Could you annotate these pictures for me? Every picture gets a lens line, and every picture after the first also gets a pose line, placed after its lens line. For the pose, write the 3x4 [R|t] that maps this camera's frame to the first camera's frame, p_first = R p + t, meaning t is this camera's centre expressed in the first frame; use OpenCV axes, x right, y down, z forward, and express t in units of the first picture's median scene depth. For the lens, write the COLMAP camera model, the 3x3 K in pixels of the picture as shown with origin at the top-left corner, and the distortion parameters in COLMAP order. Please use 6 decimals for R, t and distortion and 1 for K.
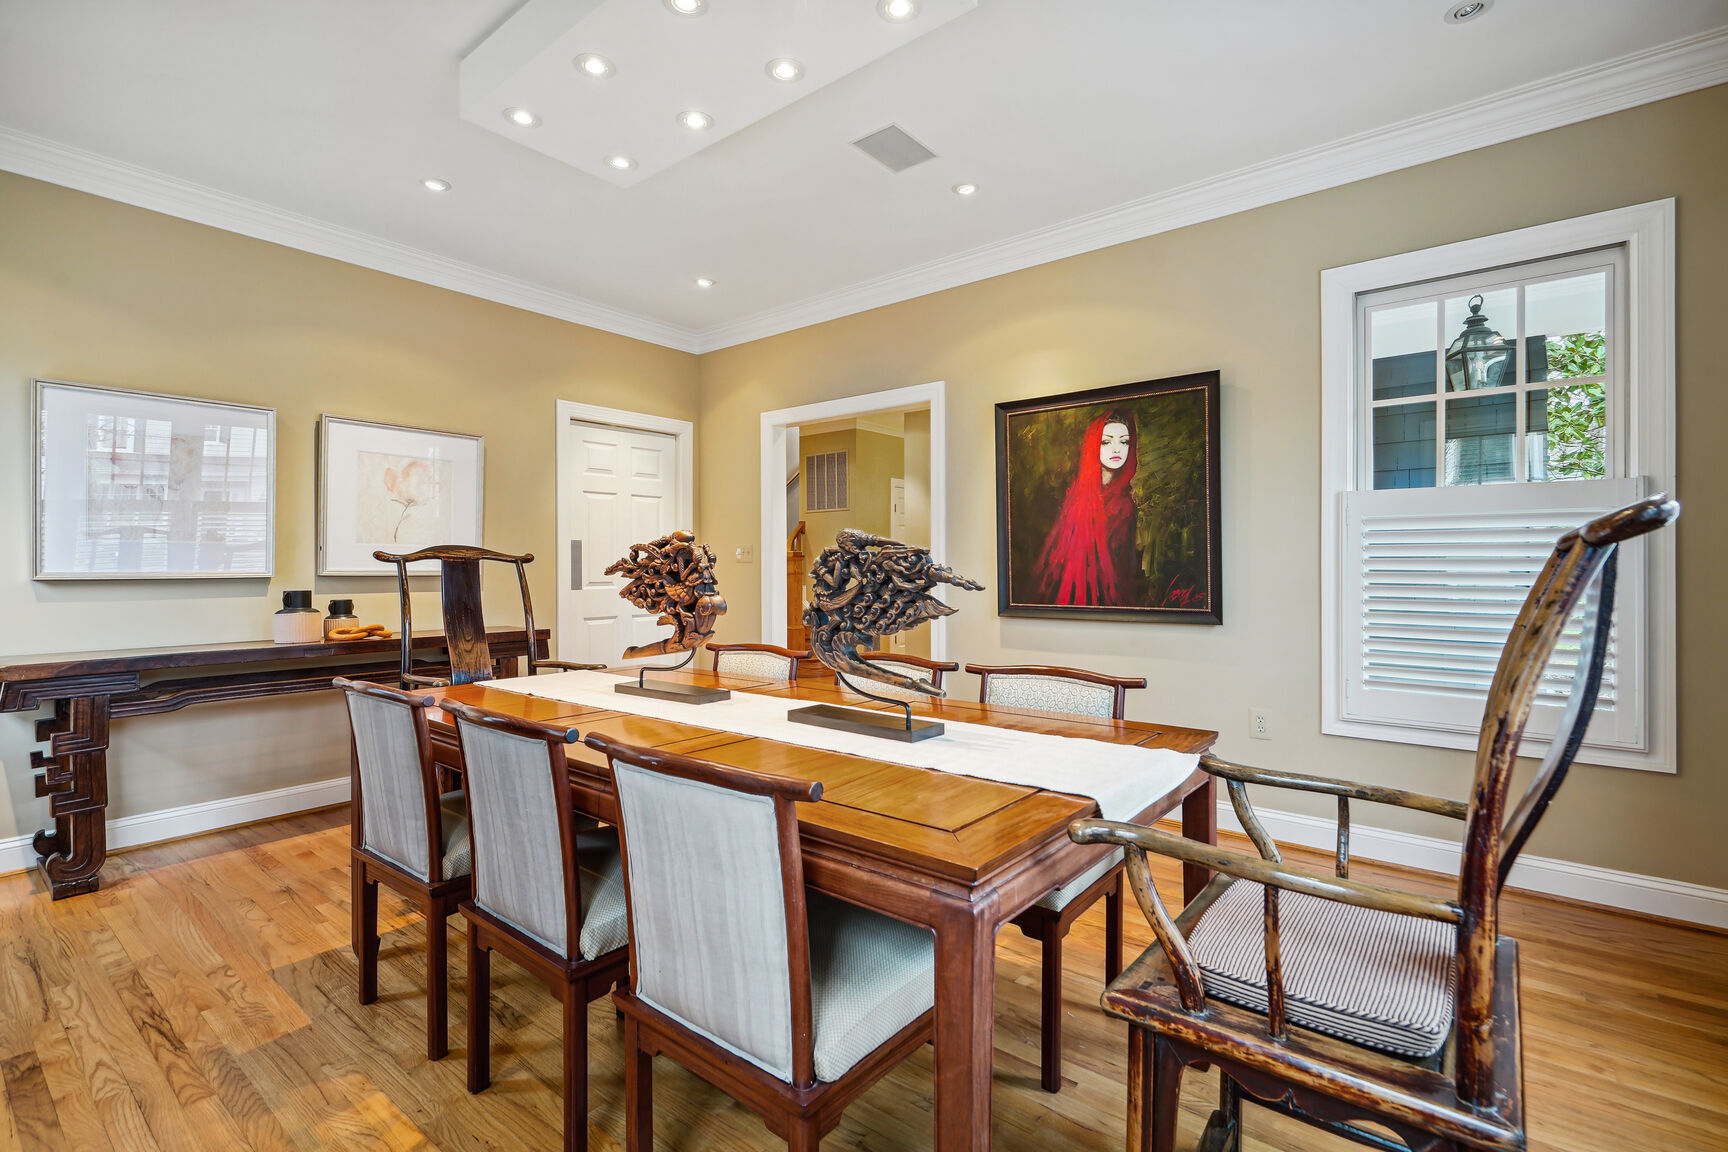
lens RADIAL K [[803.9, 0, 860.4], [0, 803.9, 579.8], [0, 0, 1]] dist [-0.000472, 0.003262]
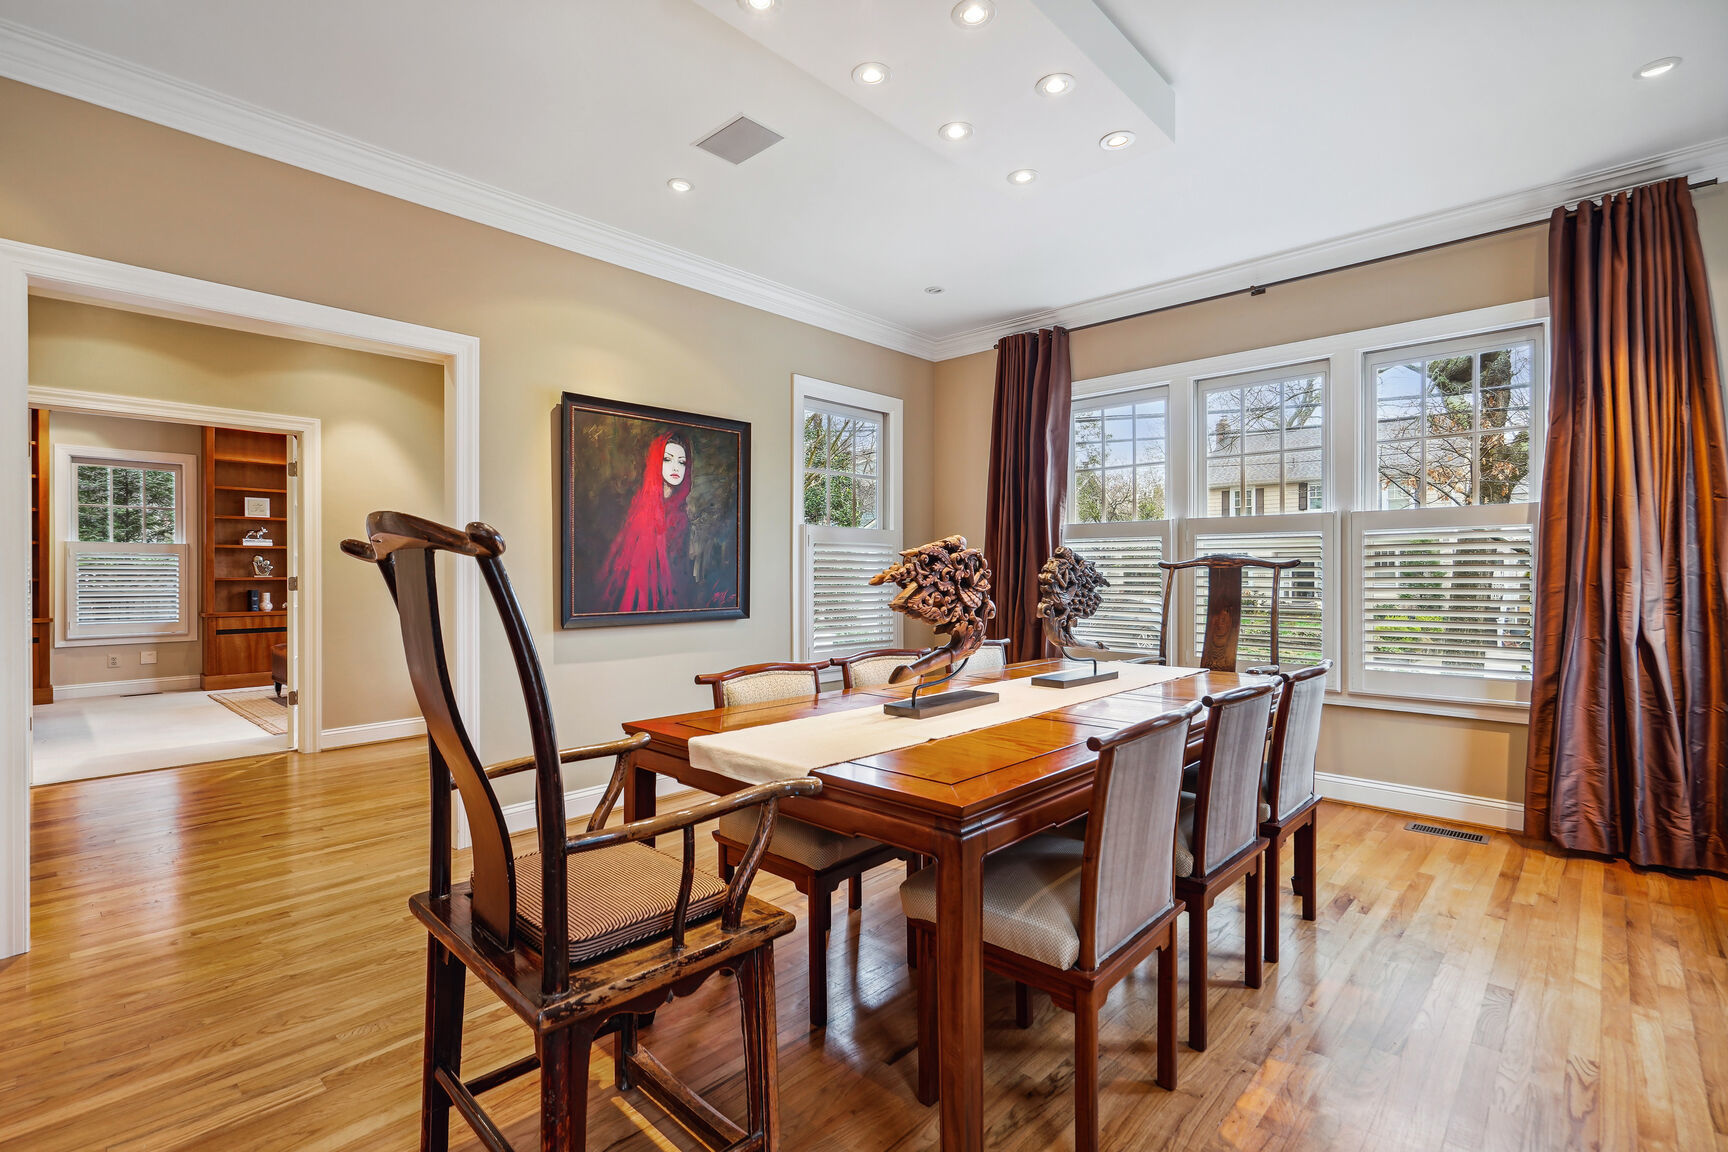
lens RADIAL K [[803.9, 0, 859.8], [0, 803.9, 567.3], [0, 0, 1]] dist [-0.000472, 0.003262]
pose [[0.074029, 0.010924, 0.997196, -0.755303], [0.016322, 0.999793, -0.012164, -0.008037], [-0.997123, 0.017176, 0.073836, 0.662625]]
